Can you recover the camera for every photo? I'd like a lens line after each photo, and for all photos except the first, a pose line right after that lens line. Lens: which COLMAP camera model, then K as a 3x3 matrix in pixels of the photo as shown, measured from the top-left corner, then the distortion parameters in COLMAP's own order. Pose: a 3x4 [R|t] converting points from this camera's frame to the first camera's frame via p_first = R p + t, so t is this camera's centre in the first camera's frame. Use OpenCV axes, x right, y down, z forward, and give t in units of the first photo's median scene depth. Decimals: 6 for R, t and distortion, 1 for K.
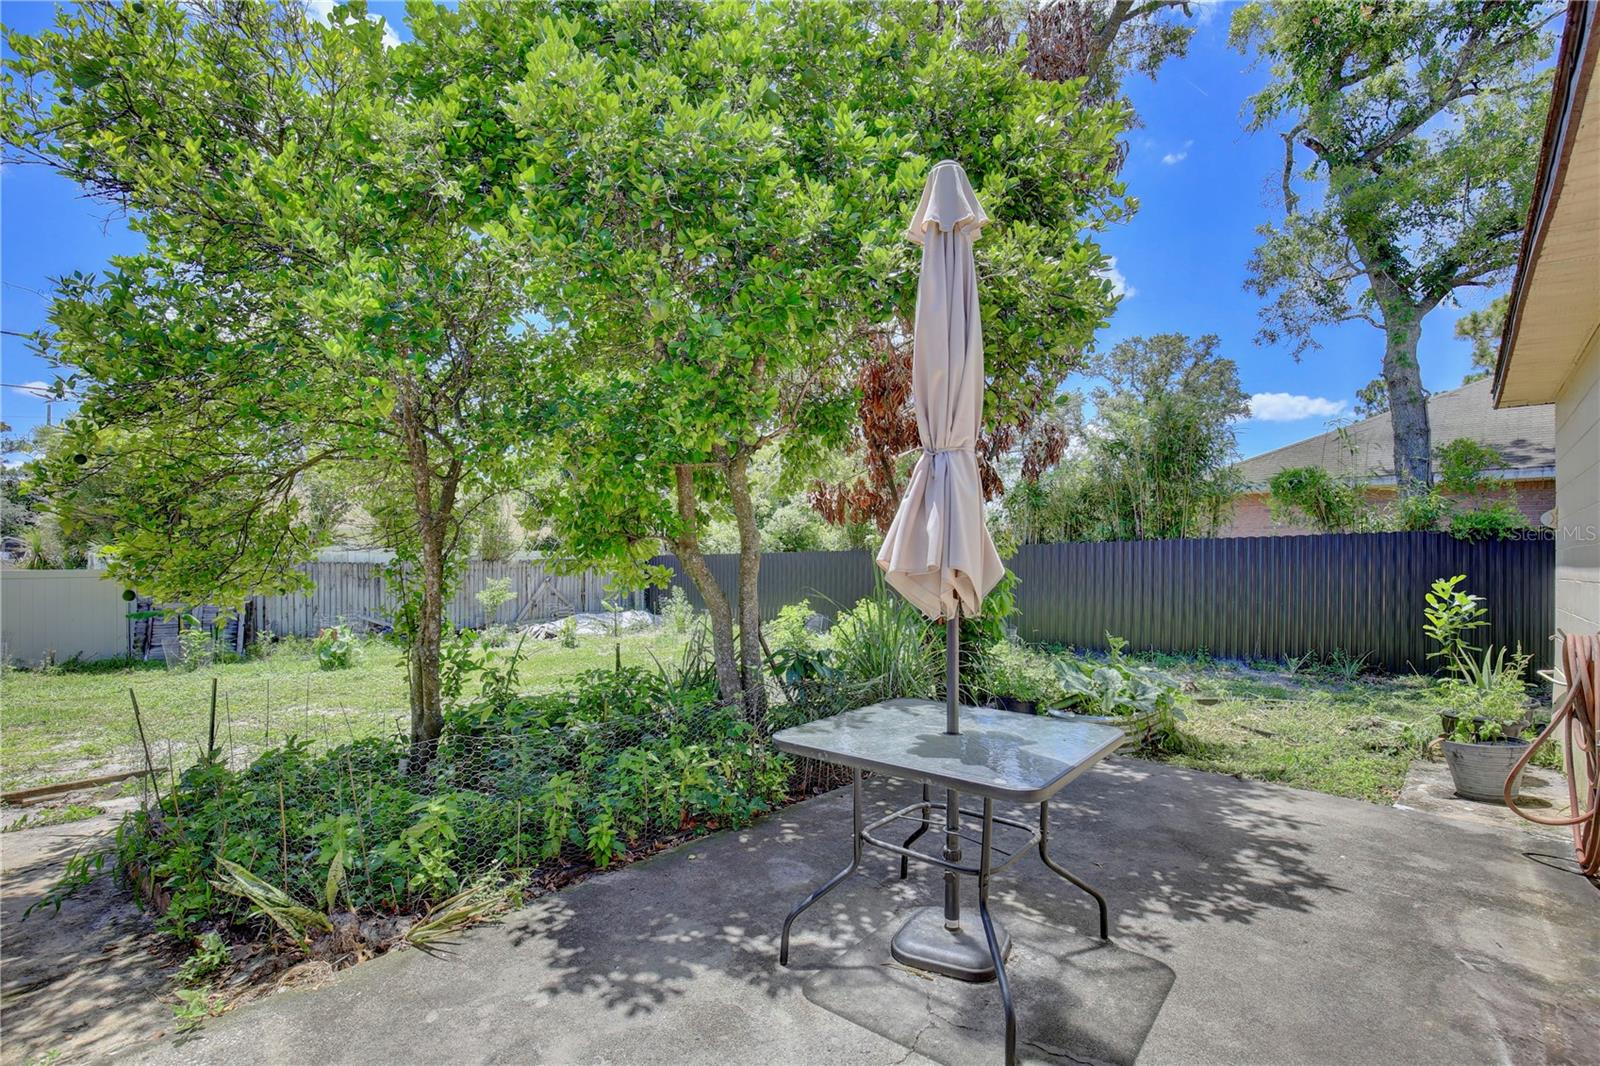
lens RADIAL K [[763.3, 0, 801.5], [0, 763.3, 535.3], [0, 0, 1]] dist [-0.000356, 0.000365]
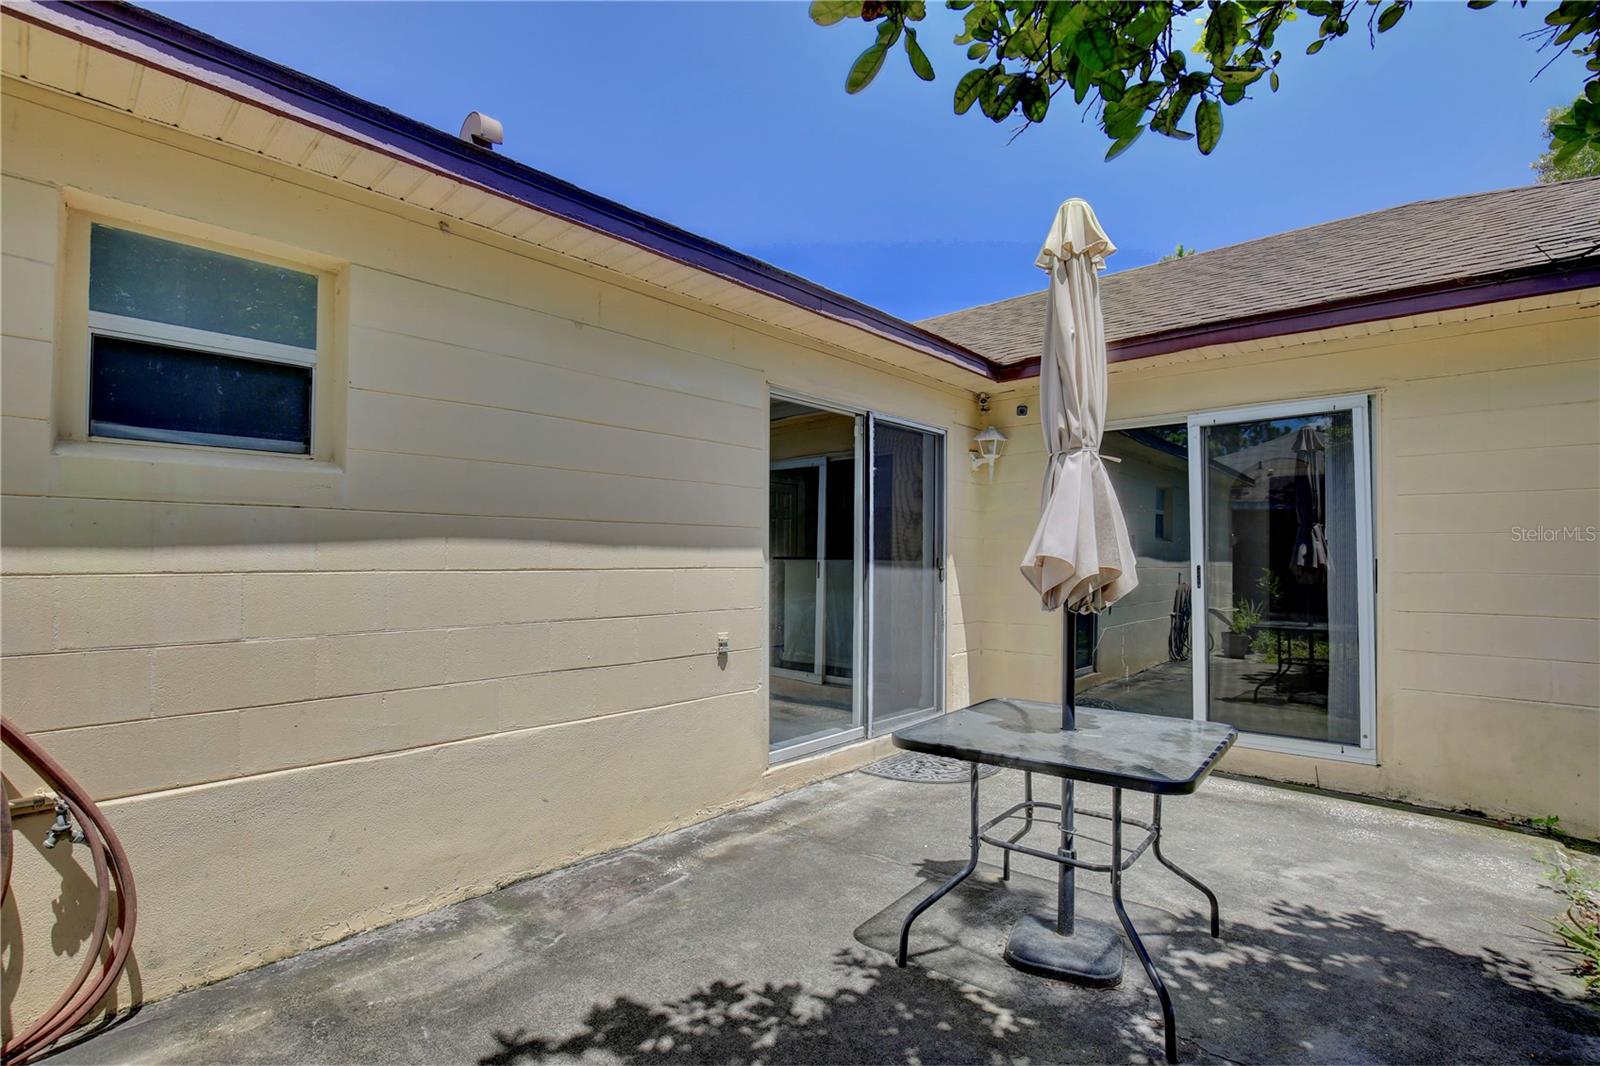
lens RADIAL K [[763.3, 0, 798.7], [0, 763.3, 537.0], [0, 0, 1]] dist [-0.000356, 0.000365]
pose [[-0.999505, -0.029931, 0.009717, 0.528994], [-0.030507, 0.997361, -0.065879, 0.076946], [-0.007719, -0.066142, -0.997780, 1.964429]]
